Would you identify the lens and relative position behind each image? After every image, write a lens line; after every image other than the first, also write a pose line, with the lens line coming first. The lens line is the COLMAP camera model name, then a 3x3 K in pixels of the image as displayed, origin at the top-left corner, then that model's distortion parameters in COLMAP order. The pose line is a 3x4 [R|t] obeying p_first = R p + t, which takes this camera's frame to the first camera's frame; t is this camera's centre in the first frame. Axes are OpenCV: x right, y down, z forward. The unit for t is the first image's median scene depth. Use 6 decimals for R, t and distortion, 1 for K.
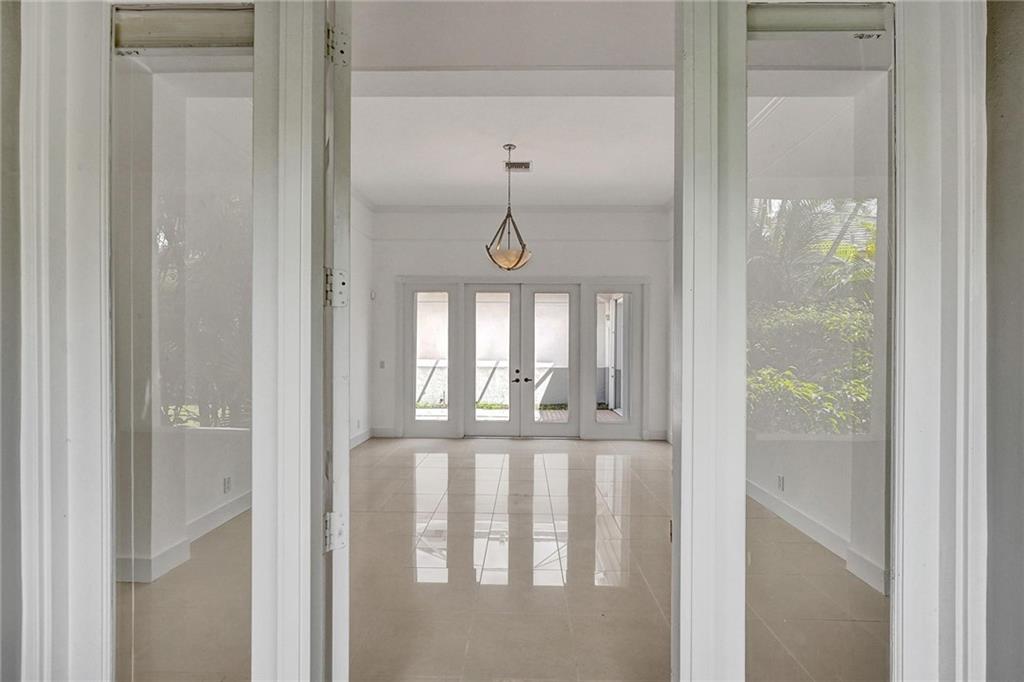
lens RADIAL K [[478.3, 0, 514.8], [0, 478.3, 350.6], [0, 0, 1]] dist [-0.046665, 0.000711]
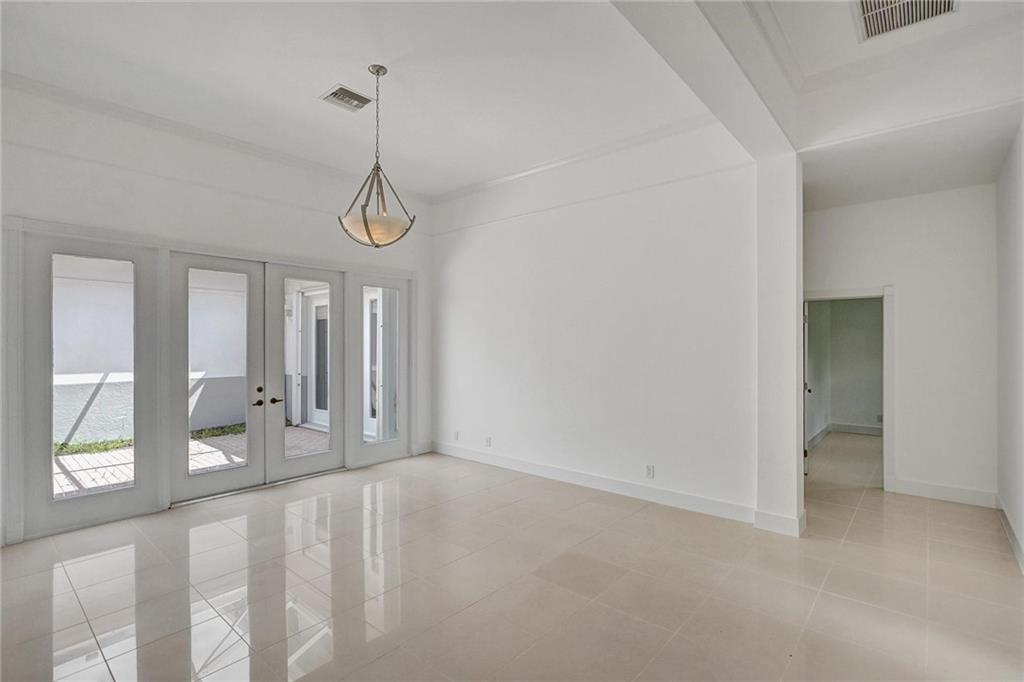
lens RADIAL K [[475.6, 0, 529.7], [0, 475.6, 342.4], [0, 0, 1]] dist [-0.013630, -0.000167]
pose [[0.623322, -0.003249, 0.781958, -0.283364], [0.010483, 0.999936, -0.004202, -0.017331], [-0.781895, 0.010817, 0.623317, 0.272771]]
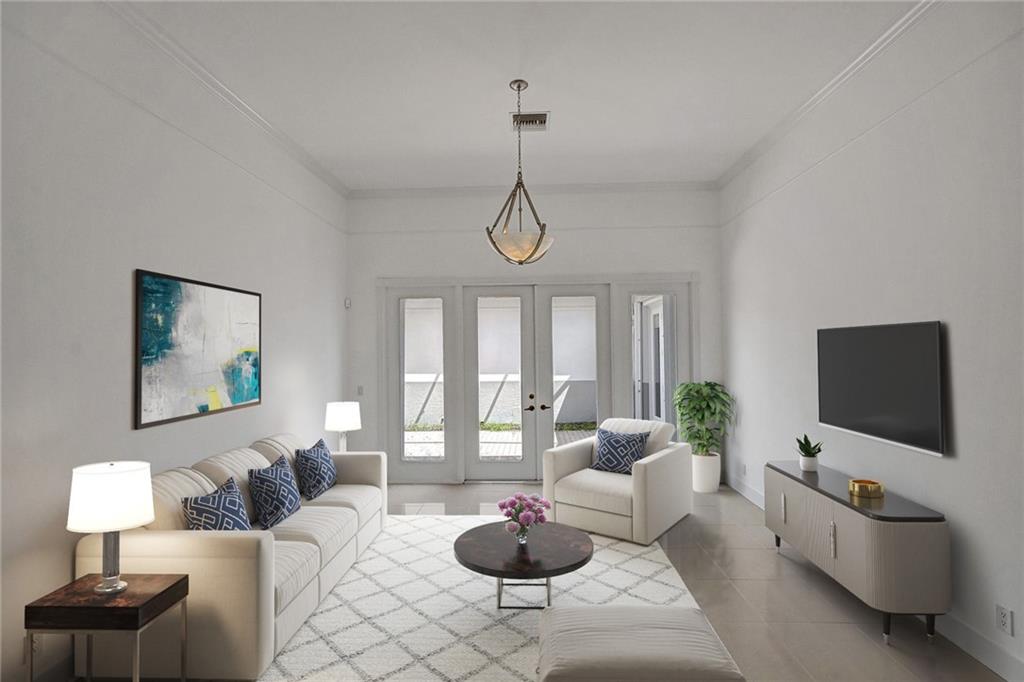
lens RADIAL K [[467.4, 0, 512.0], [0, 467.4, 341.0], [0, 0, 1]] dist [-0.003552, 0.000081]
pose [[0.999623, -0.015131, -0.022930, -0.007621], [0.014563, 0.999589, -0.024707, -0.029103], [0.023295, 0.024364, 0.999432, 0.229456]]
